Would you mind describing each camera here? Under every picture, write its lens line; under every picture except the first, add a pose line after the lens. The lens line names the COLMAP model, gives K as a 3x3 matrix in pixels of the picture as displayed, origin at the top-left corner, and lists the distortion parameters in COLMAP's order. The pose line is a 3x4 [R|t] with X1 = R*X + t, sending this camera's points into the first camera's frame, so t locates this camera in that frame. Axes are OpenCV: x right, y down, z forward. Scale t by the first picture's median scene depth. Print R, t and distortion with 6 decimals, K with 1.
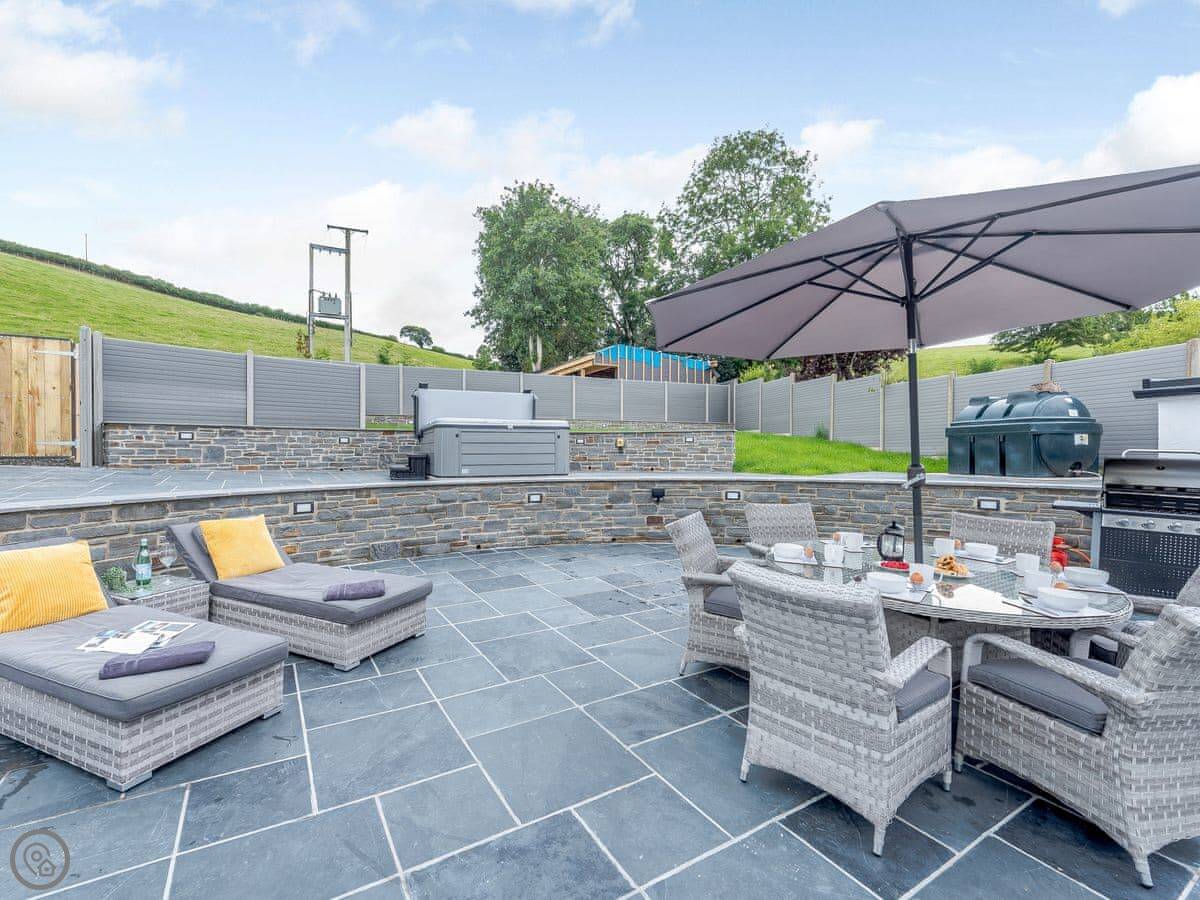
lens RADIAL K [[510.3, 0, 544.8], [0, 510.3, 451.6], [0, 0, 1]] dist [0.011915, -0.003821]
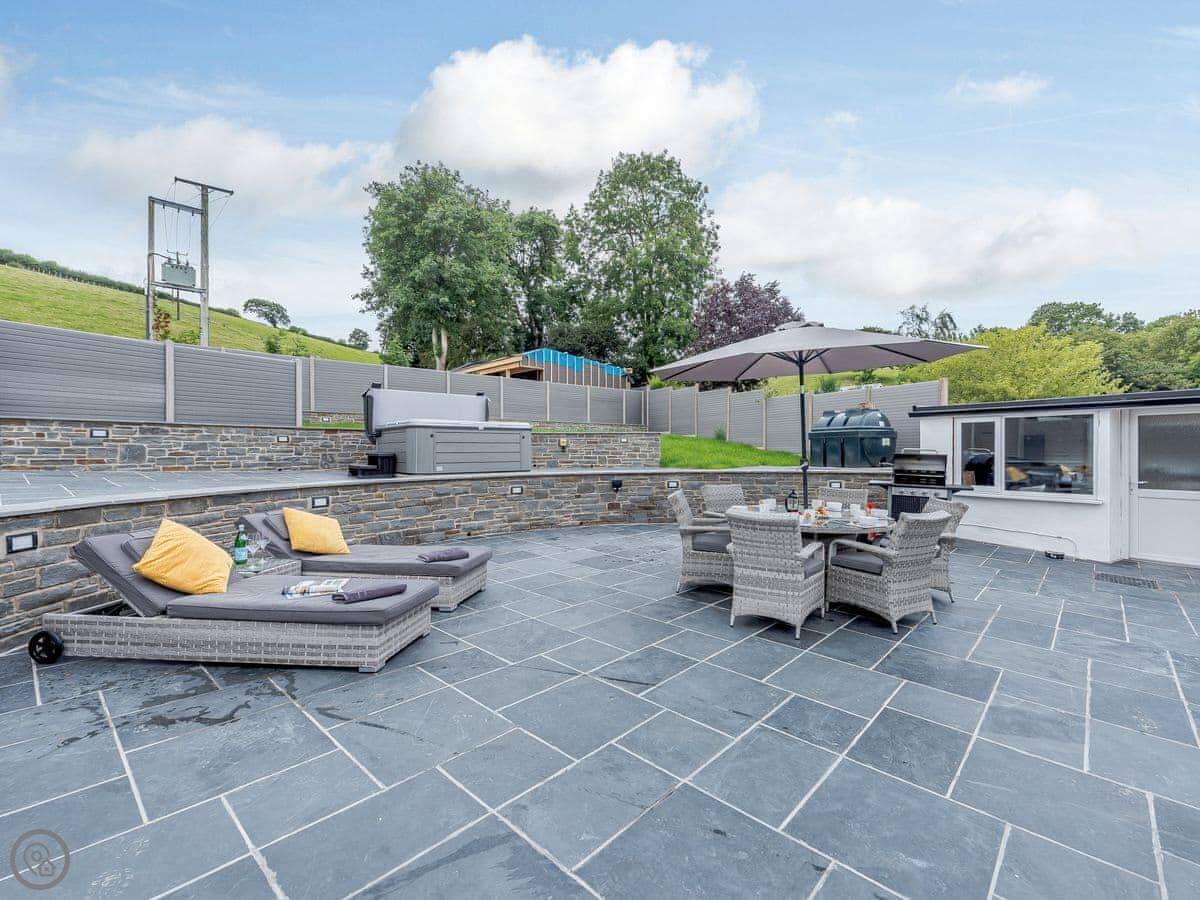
lens RADIAL K [[529.5, 0, 606.0], [0, 529.5, 450.5], [0, 0, 1]] dist [0.008365, -0.002317]
pose [[0.952314, -0.000854, 0.305119, -0.151093], [0.001221, 0.999999, -0.001014, 0.001602], [-0.305118, 0.001338, 0.952314, -0.165111]]
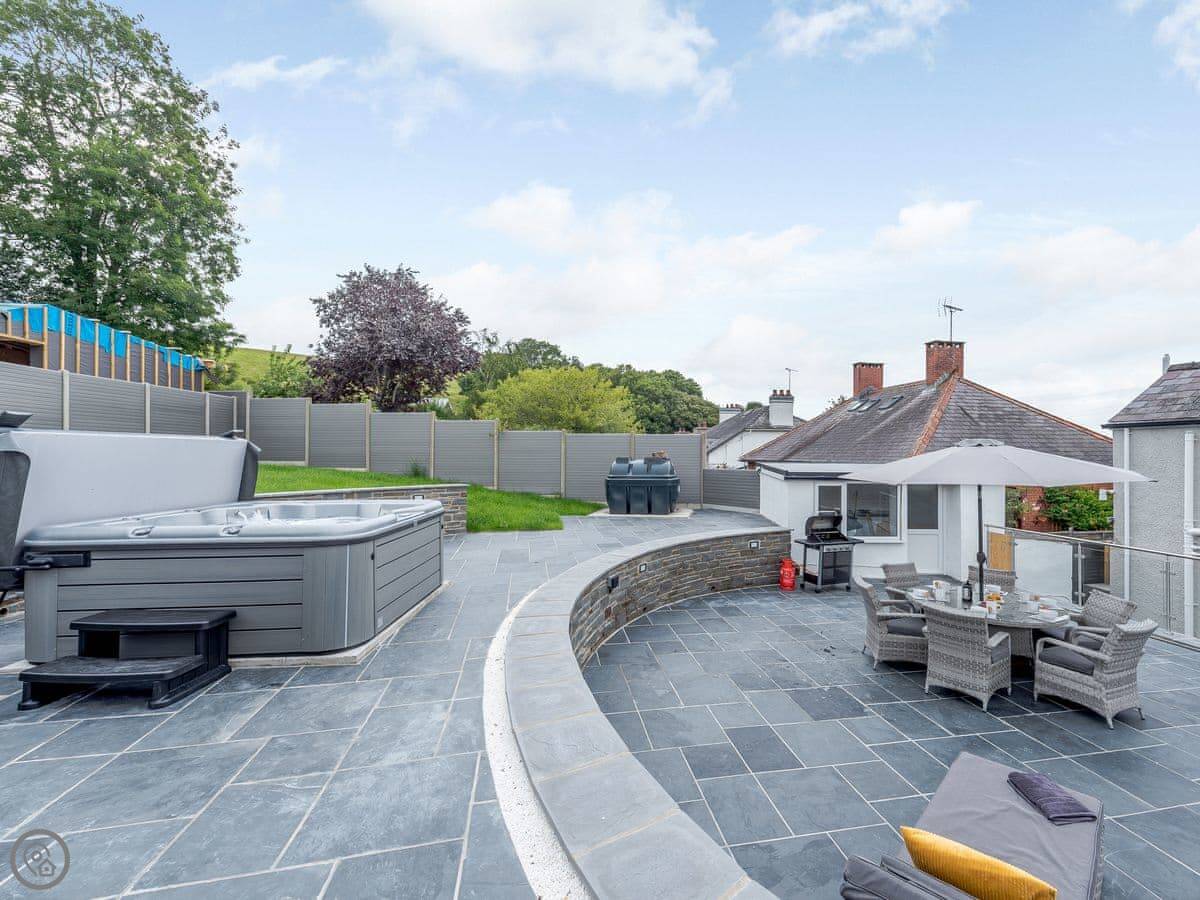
lens RADIAL K [[562.7, 0, 620.6], [0, 562.7, 444.9], [0, 0, 1]] dist [0.022654, -0.004205]
pose [[0.298221, 0.008455, 0.954459, -0.575479], [0.003689, 0.999943, -0.010011, -0.118466], [-0.954490, 0.006507, 0.298173, 0.533055]]
